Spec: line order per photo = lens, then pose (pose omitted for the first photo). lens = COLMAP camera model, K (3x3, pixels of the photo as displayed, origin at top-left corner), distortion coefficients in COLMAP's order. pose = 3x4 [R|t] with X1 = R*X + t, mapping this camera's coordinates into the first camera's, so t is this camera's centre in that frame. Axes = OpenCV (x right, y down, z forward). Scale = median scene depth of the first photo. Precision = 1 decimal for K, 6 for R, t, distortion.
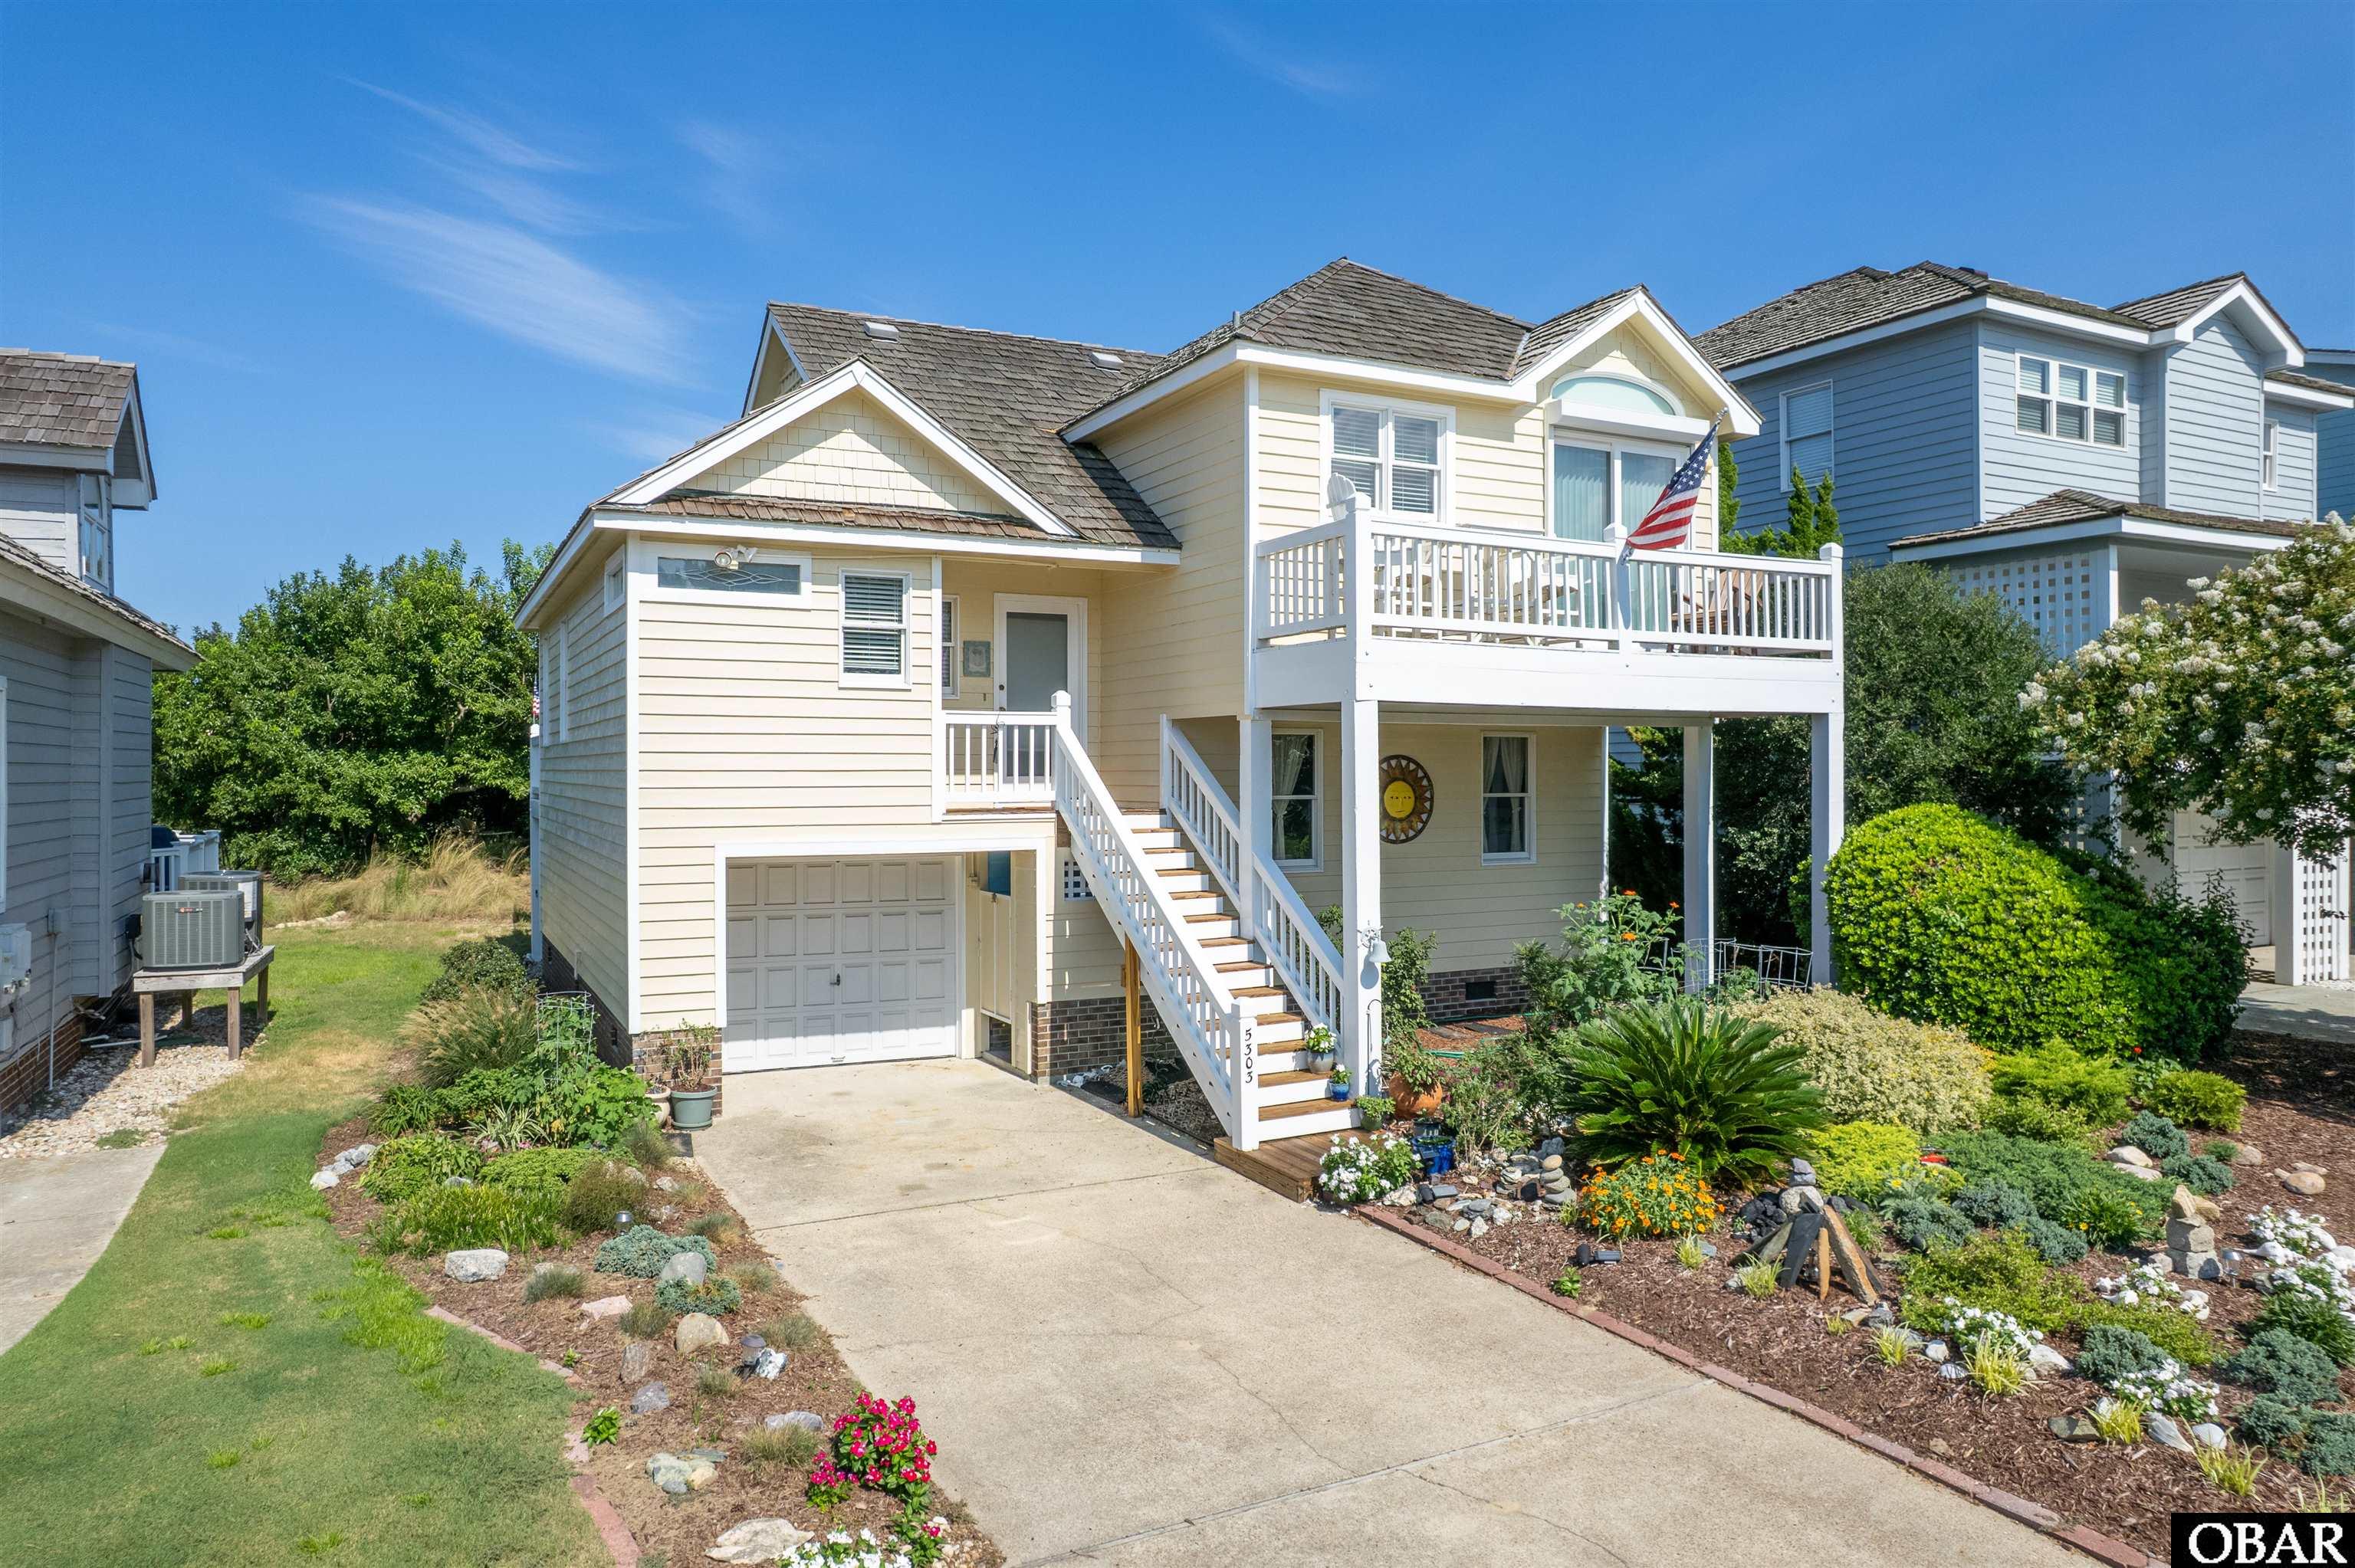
lens RADIAL K [[1520.8, 0, 1177.5], [0, 1520.8, 784.0], [0, 0, 1]] dist [-0.084795, 0.074316]
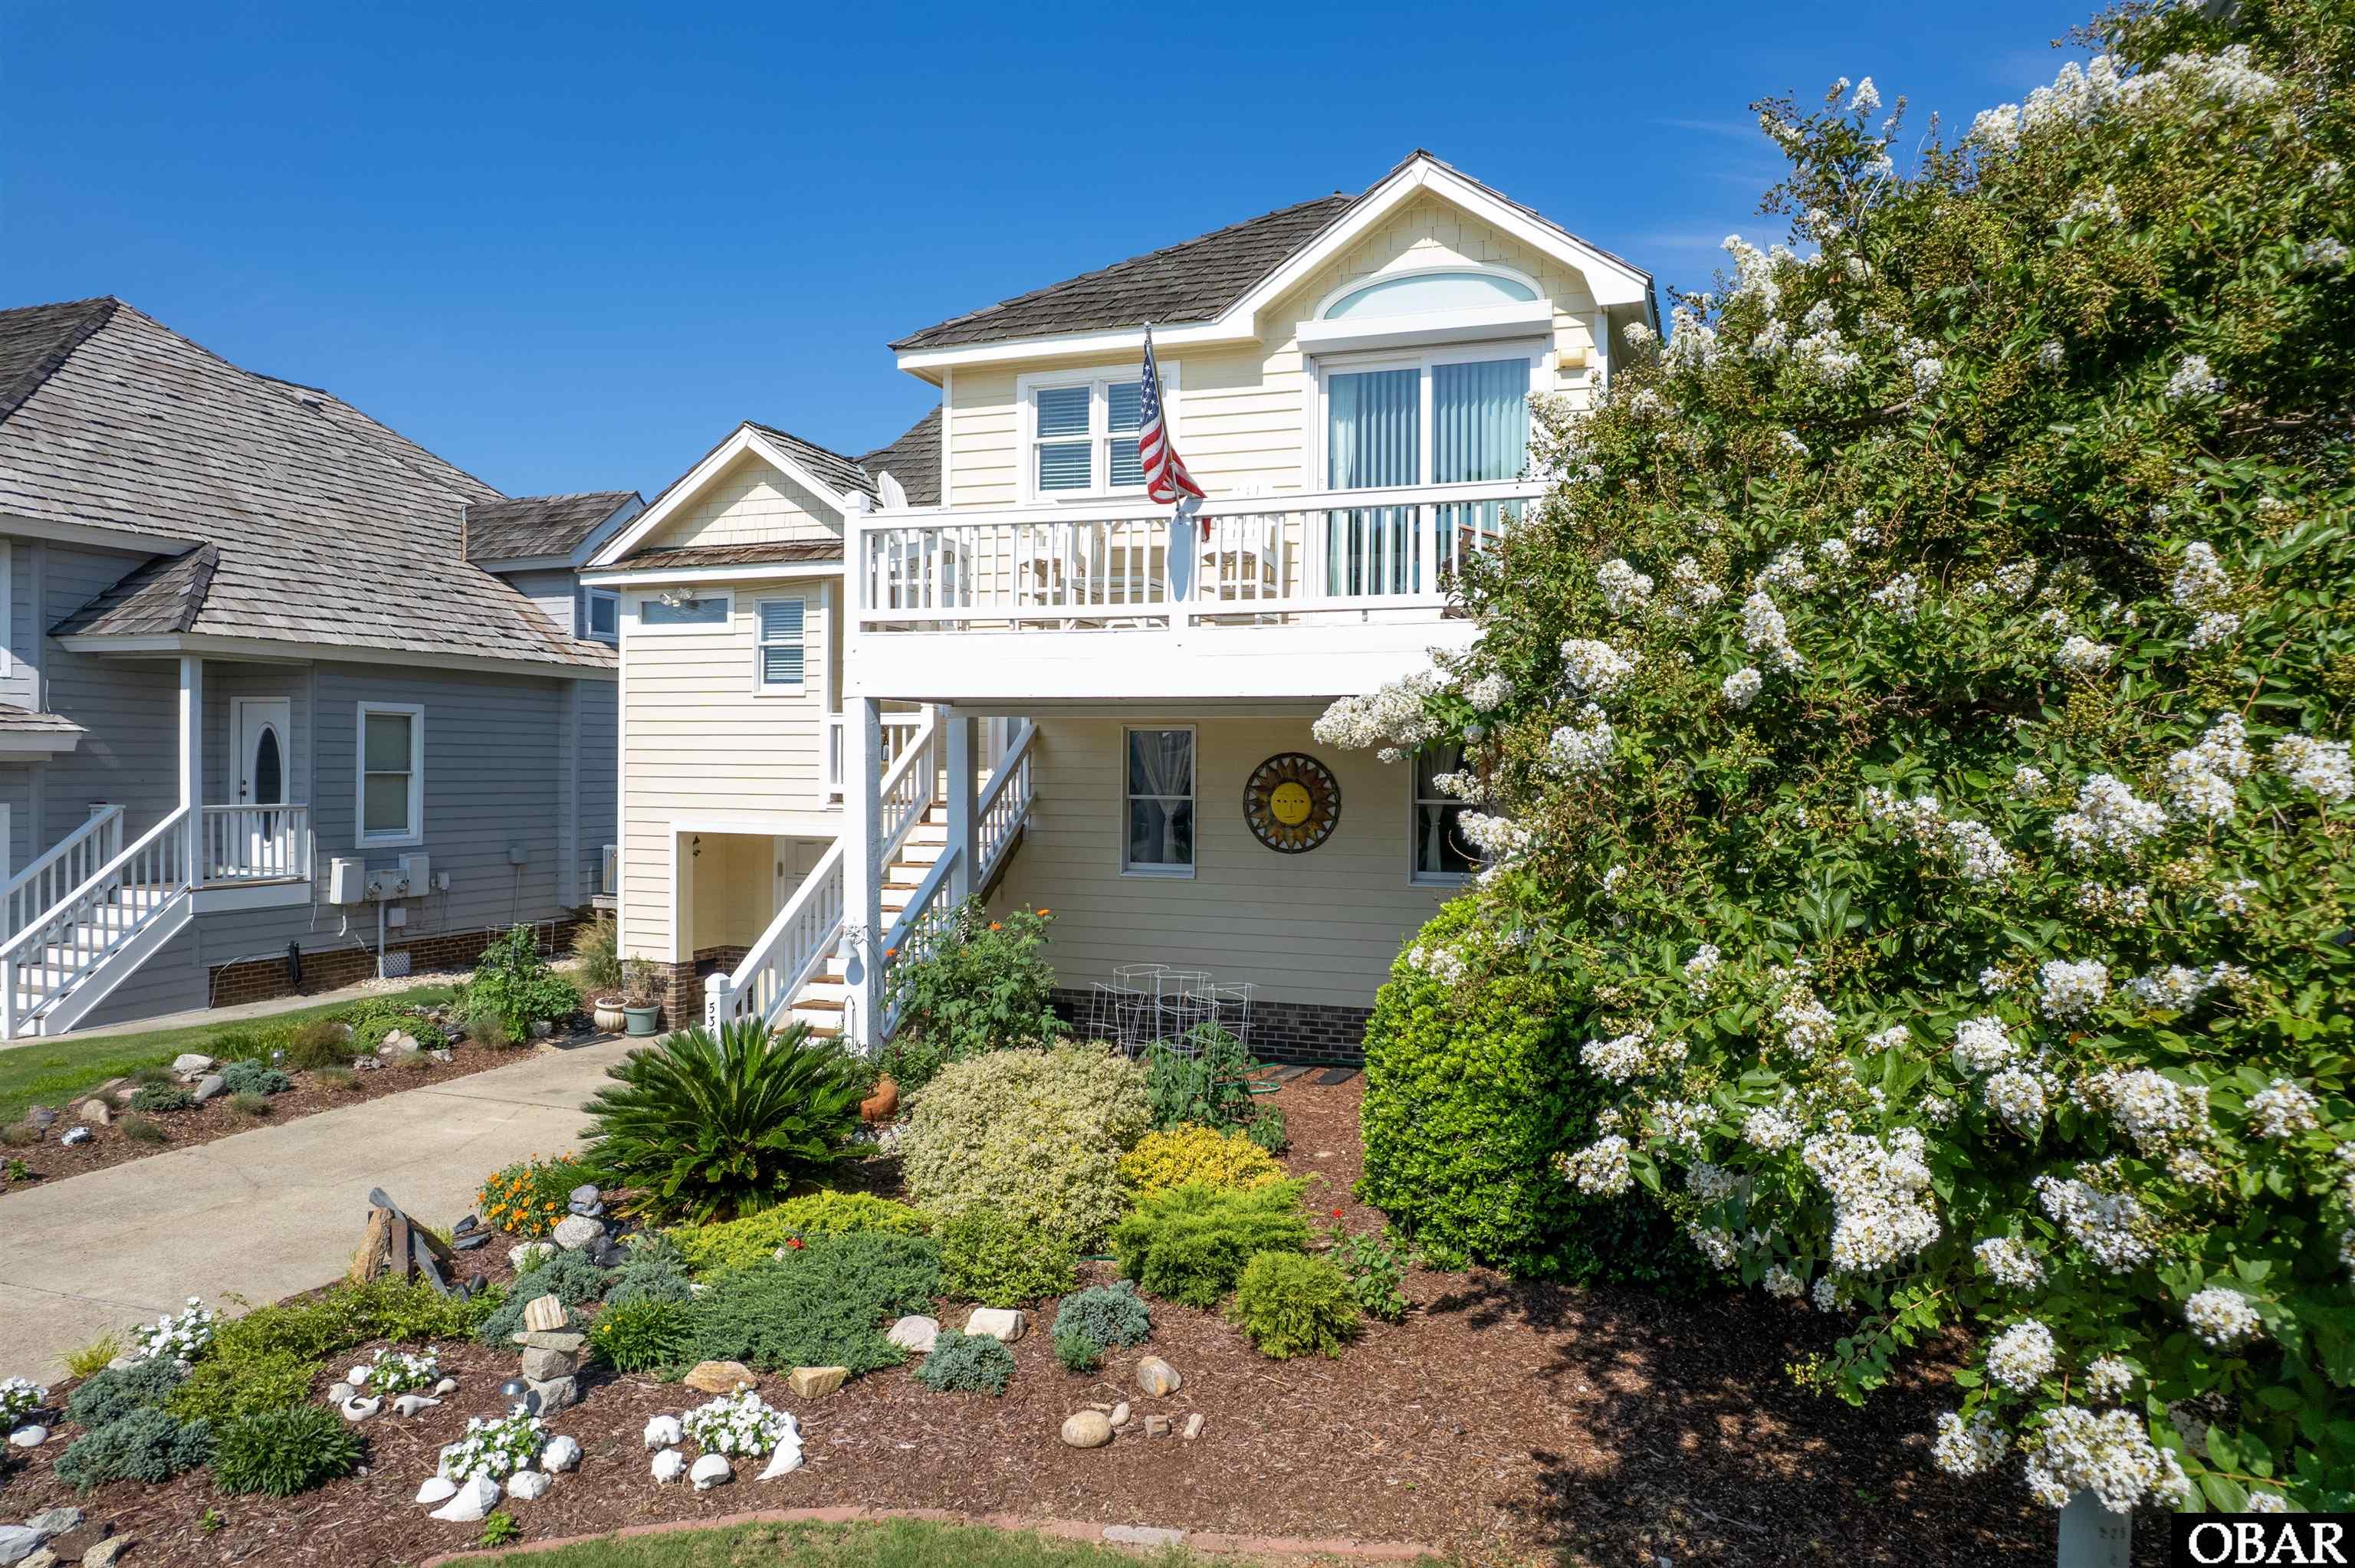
lens RADIAL K [[1511.5, 0, 1177.2], [0, 1511.5, 780.7], [0, 0, 1]] dist [-0.077514, 0.070097]
pose [[0.679280, 0.015131, -0.733723, 0.895171], [-0.016278, 0.999852, 0.005549, -0.007971], [0.733698, 0.008175, 0.679426, 0.428714]]
